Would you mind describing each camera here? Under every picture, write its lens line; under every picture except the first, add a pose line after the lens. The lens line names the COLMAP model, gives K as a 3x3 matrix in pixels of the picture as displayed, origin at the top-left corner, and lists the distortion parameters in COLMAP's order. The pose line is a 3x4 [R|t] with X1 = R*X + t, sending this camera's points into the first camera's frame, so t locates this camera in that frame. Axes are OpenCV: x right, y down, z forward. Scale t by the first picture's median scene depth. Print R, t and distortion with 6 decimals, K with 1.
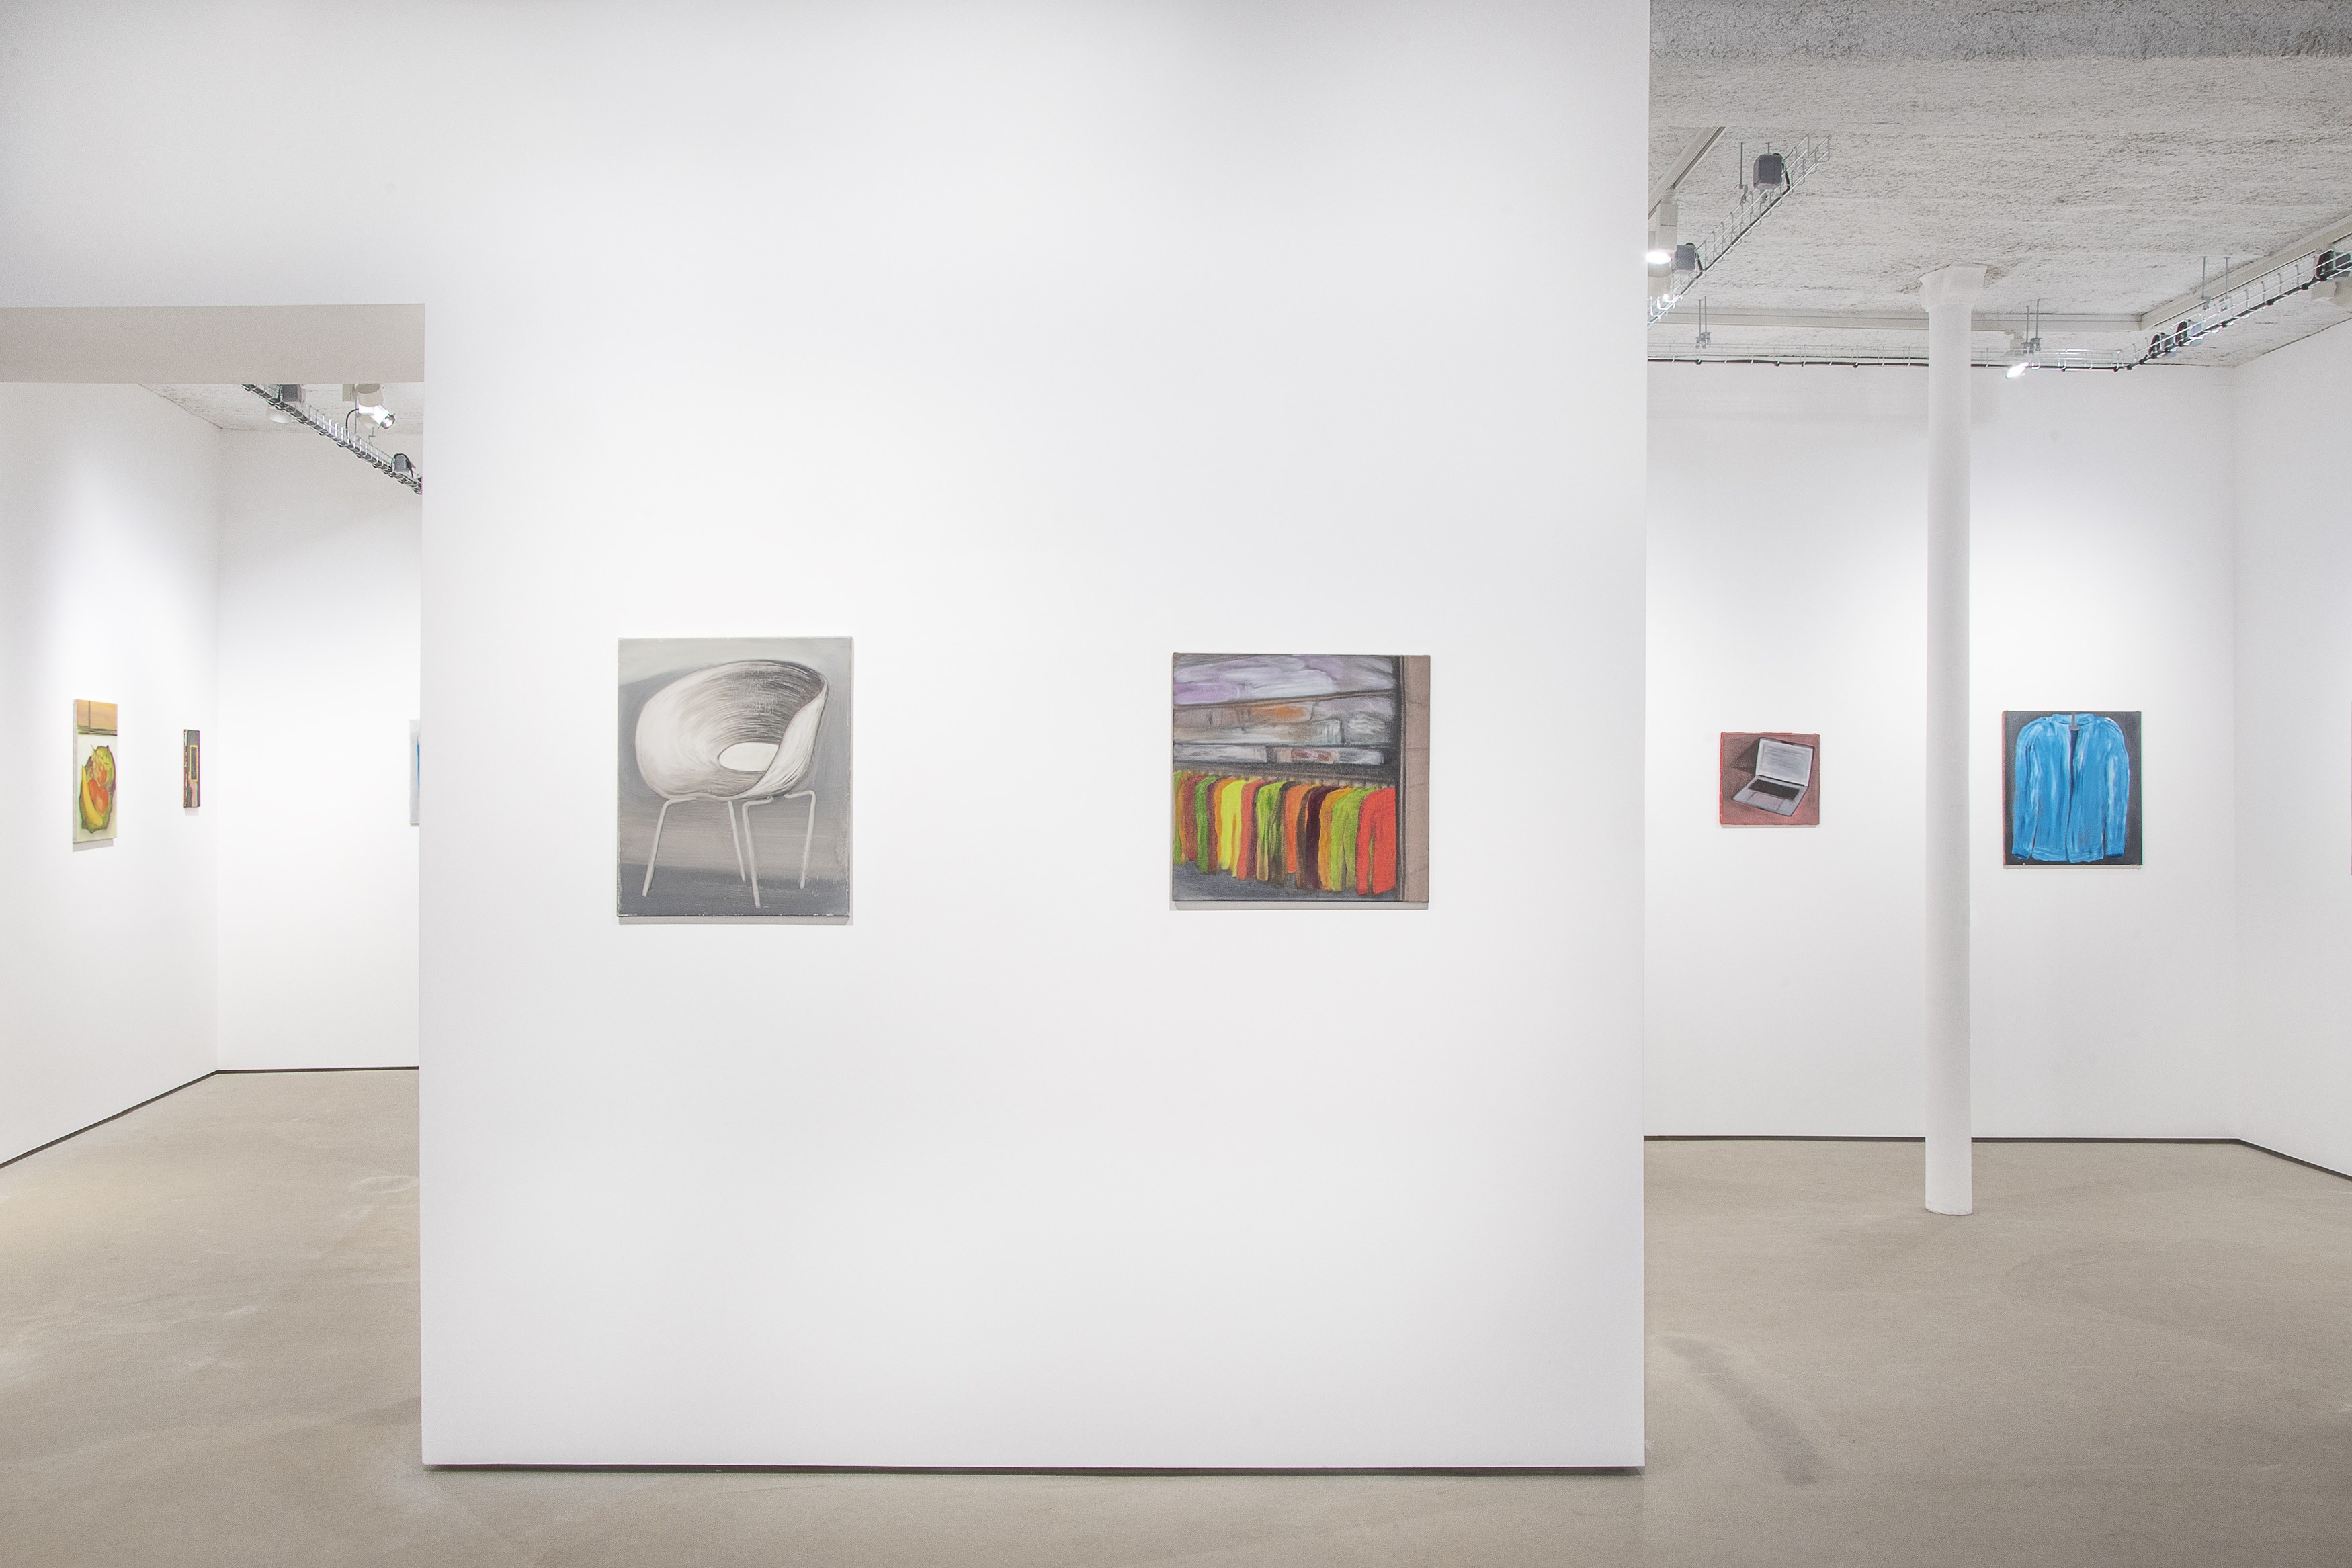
lens RADIAL K [[2022.6, 0, 1176.0], [0, 2022.6, 784.0], [0, 0, 1]] dist [-0.129834, 0.187512]
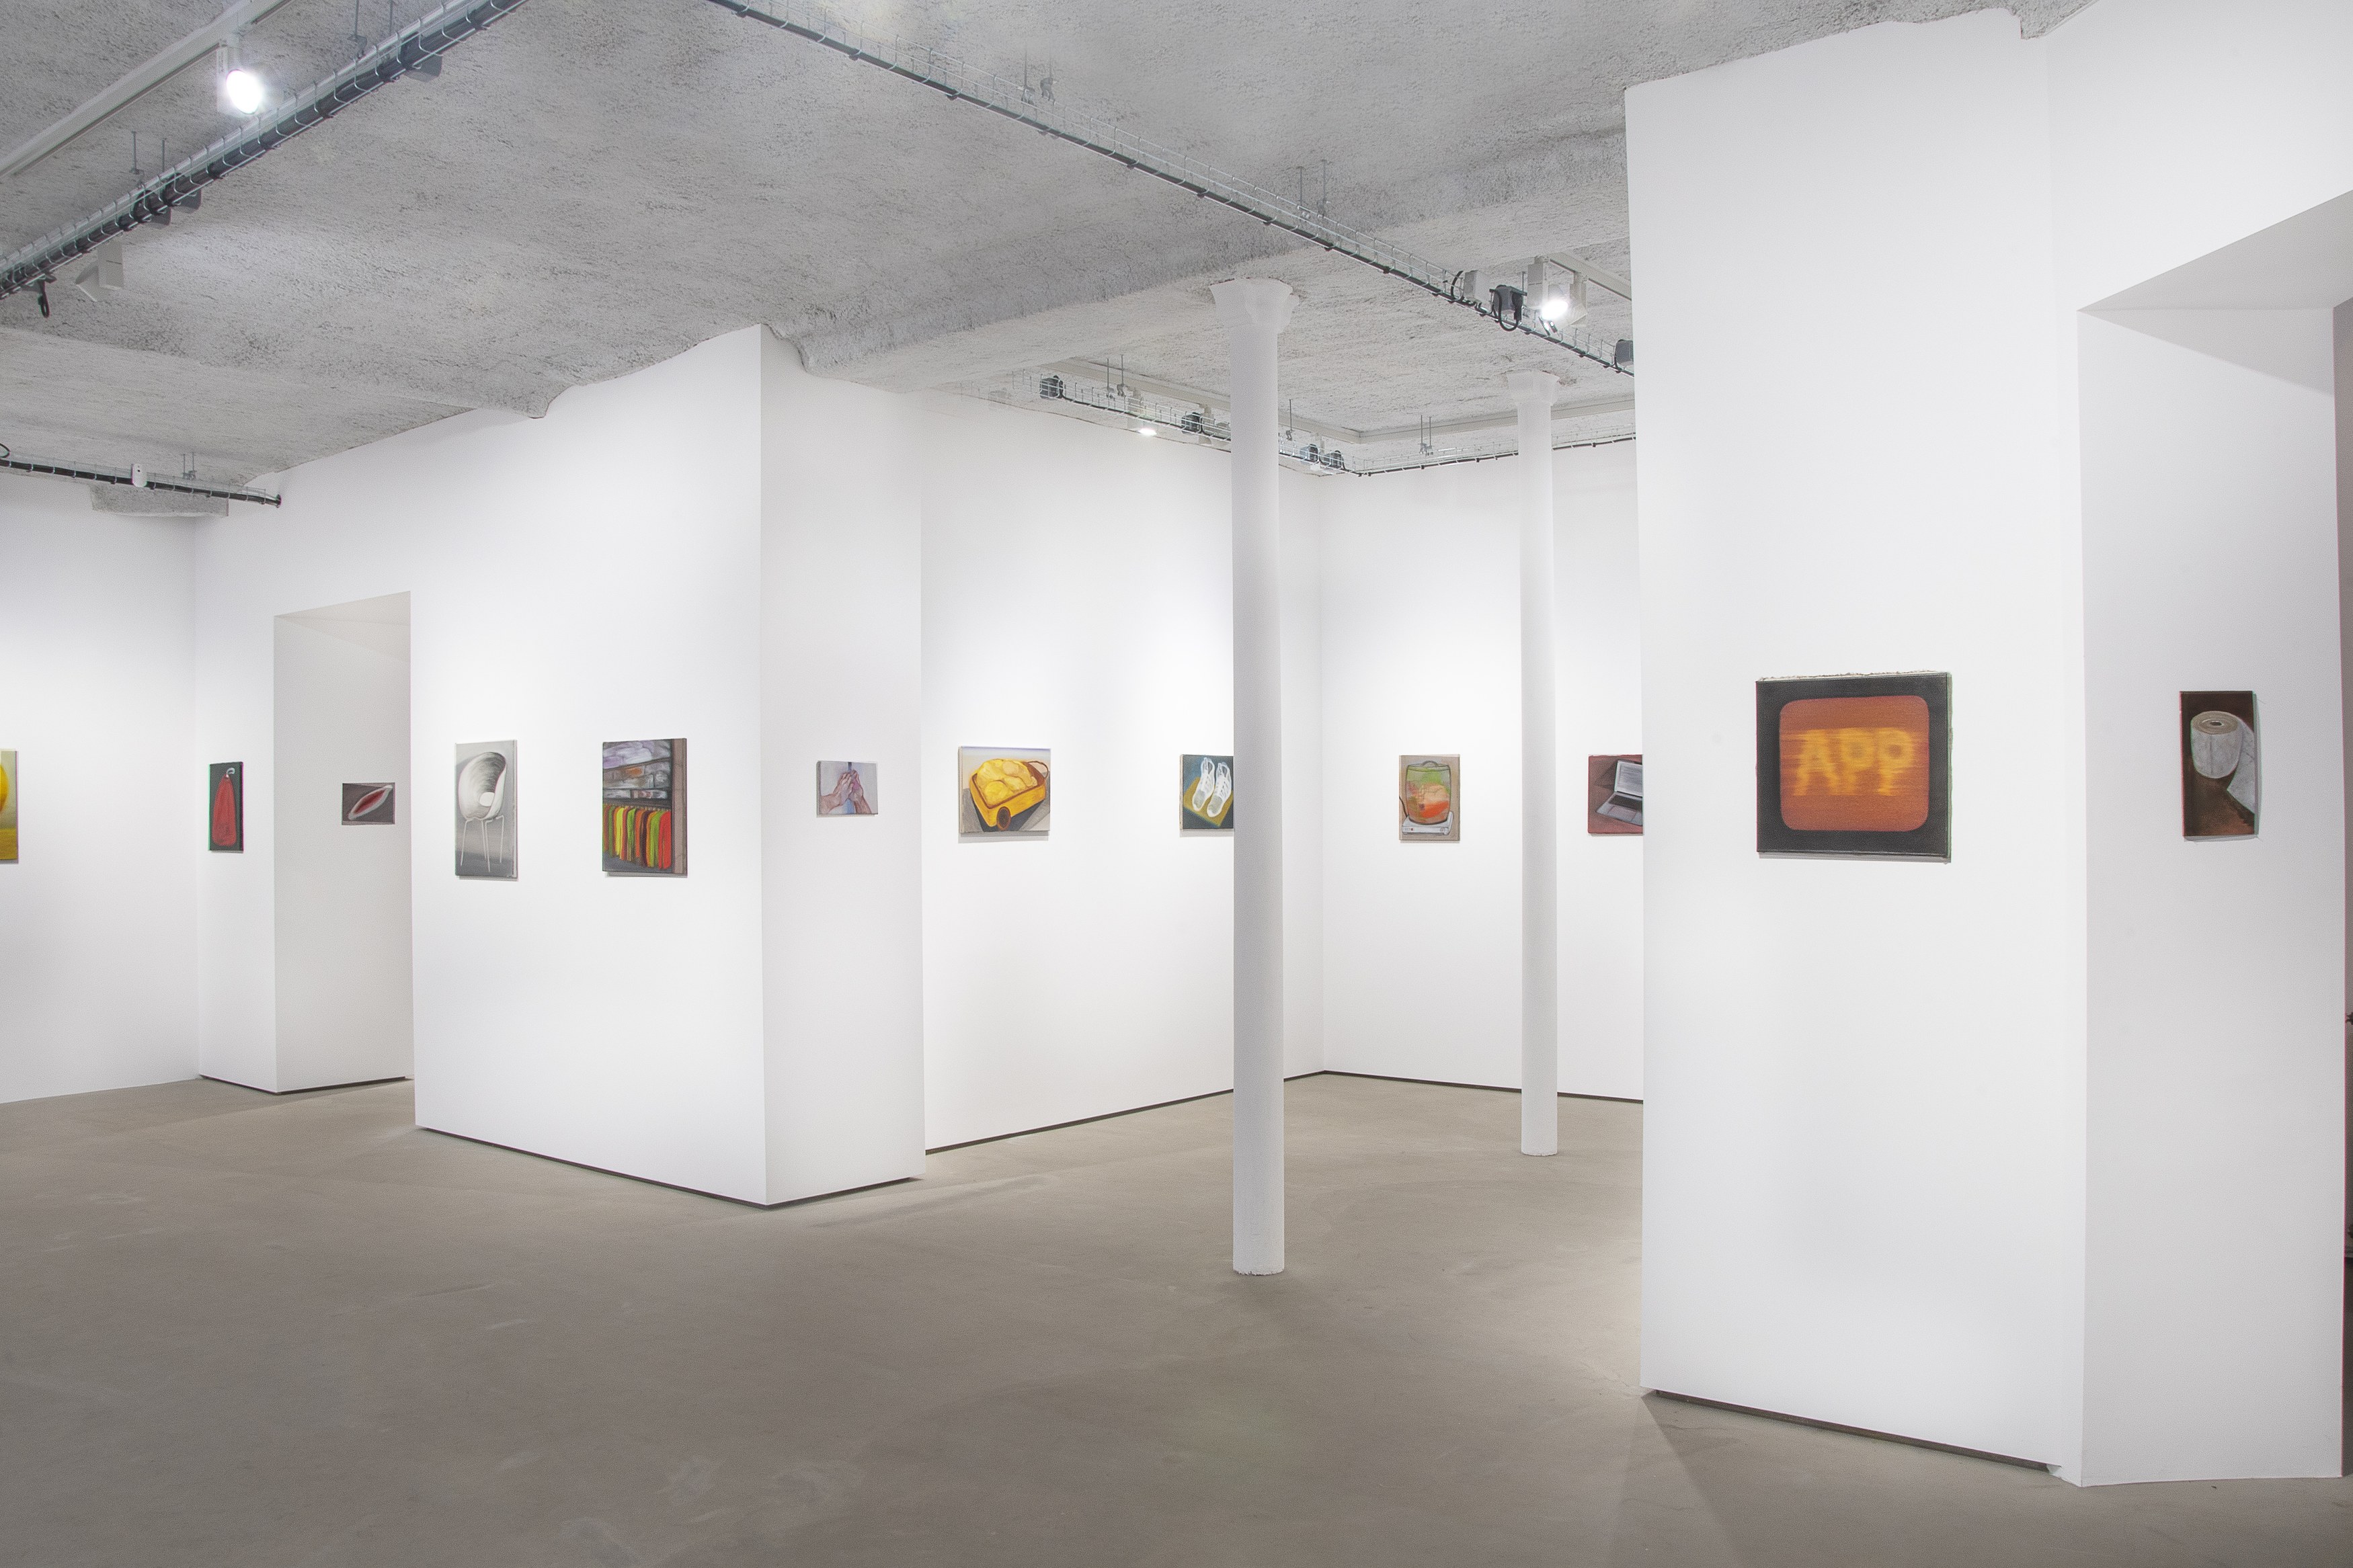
lens RADIAL K [[1850.1, 0, 1190.1], [0, 1850.1, 813.3], [0, 0, 1]] dist [-0.169101, 0.135651]
pose [[0.783164, -0.010572, -0.621726, 1.508019], [0.013681, 0.999906, 0.000231, 0.010003], [0.621665, -0.008687, 0.783235, -0.006049]]
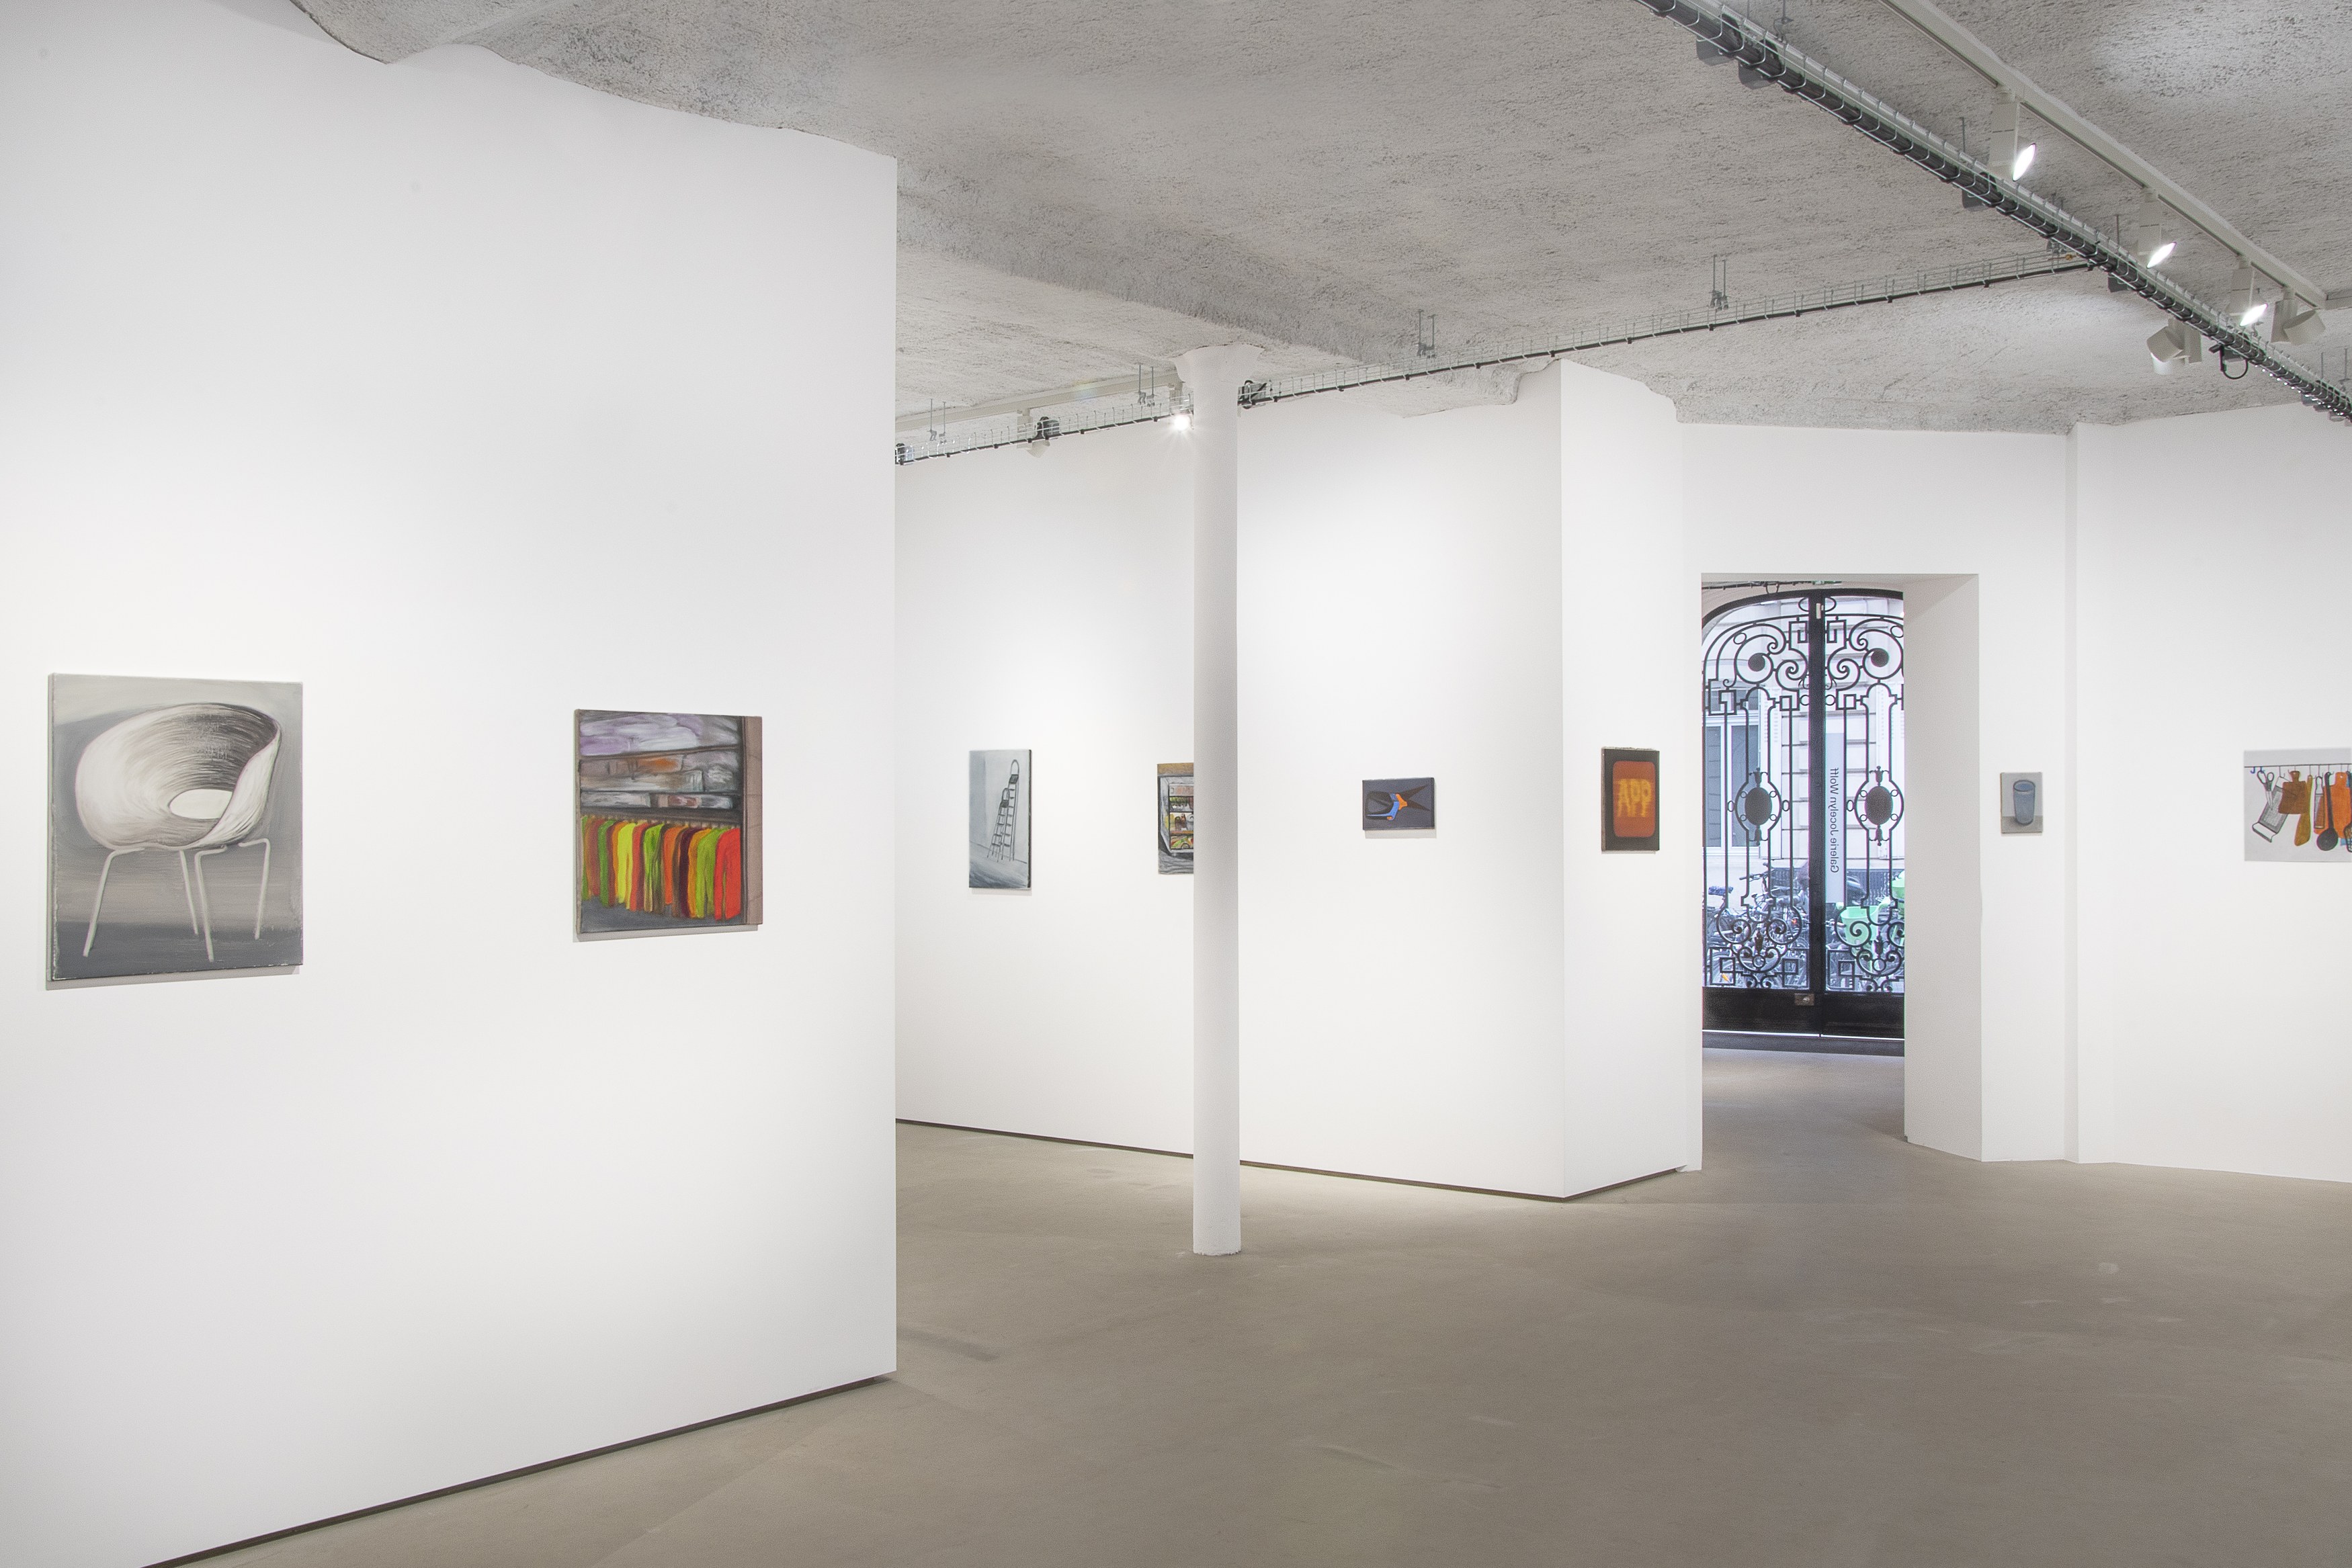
lens RADIAL K [[2148.1, 0, 1176.0], [0, 2148.1, 784.0], [0, 0, 1]] dist [-0.081625, 0.173858]
pose [[0.645390, 0.003213, 0.763847, -0.685275], [0.008585, 0.999897, -0.011460, -0.007491], [-0.763805, 0.013953, 0.645296, -0.005463]]
